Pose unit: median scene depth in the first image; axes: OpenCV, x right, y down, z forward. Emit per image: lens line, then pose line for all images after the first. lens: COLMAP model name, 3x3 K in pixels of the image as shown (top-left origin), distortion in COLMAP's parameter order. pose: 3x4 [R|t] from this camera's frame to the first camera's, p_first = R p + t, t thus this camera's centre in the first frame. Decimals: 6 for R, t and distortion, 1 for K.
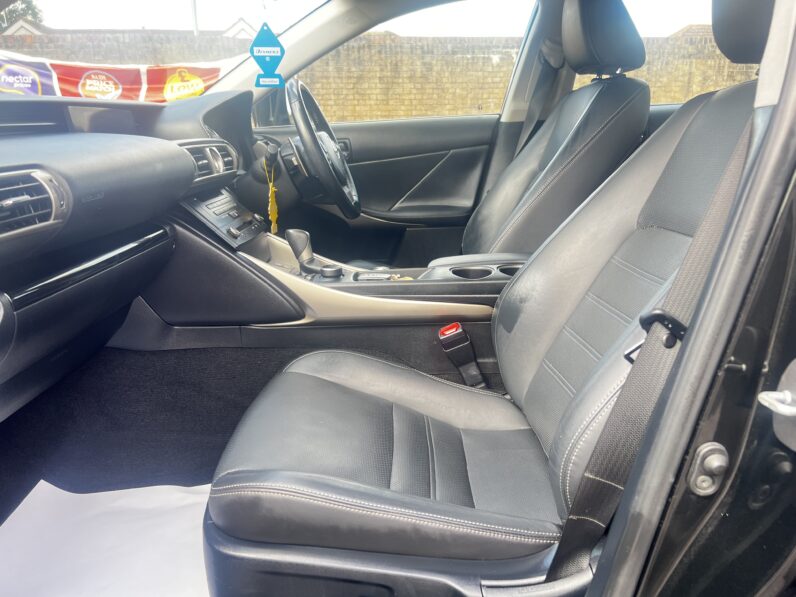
lens RADIAL K [[594.0, 0, 394.8], [0, 594.0, 304.8], [0, 0, 1]] dist [0.017190, -0.021613]
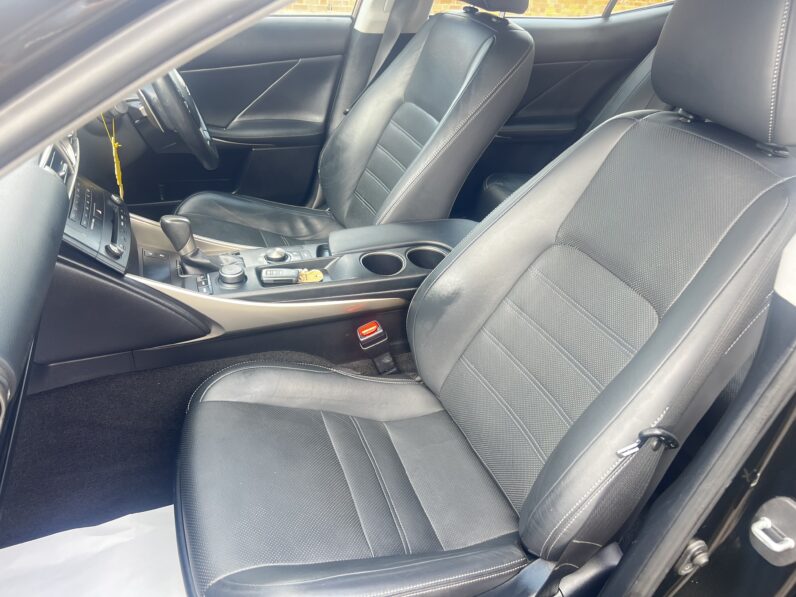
lens RADIAL K [[594.0, 0, 399.2], [0, 594.0, 308.8], [0, 0, 1]] dist [0.017190, -0.021613]
pose [[0.927968, -0.113602, 0.354924, -0.183920], [0.003188, 0.954788, 0.297269, -0.252863], [-0.372647, -0.274725, 0.886375, 0.101287]]
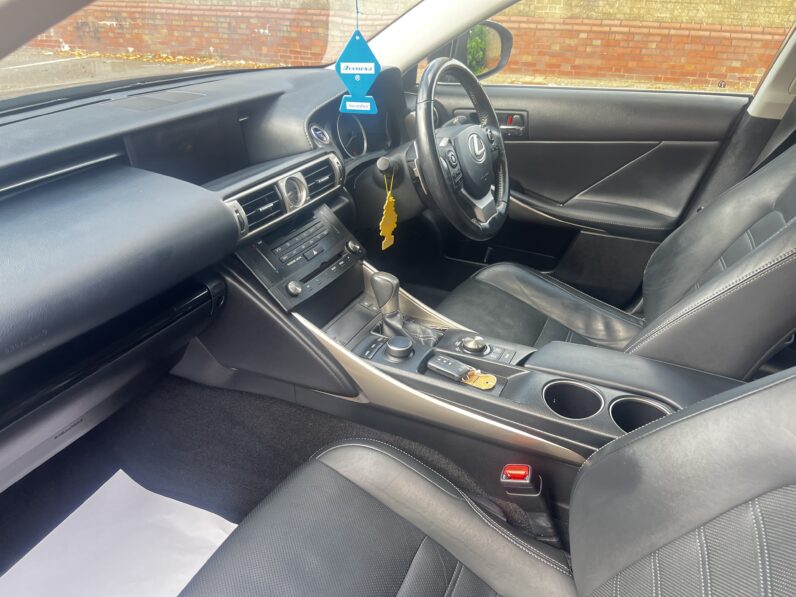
lens RADIAL K [[594.0, 0, 388.3], [0, 594.0, 301.5], [0, 0, 1]] dist [0.017190, -0.021613]
pose [[0.902082, 0.225961, -0.367682, 0.155438], [-0.145062, 0.961162, 0.234786, -0.288646], [0.406454, -0.158459, 0.899825, 0.246335]]
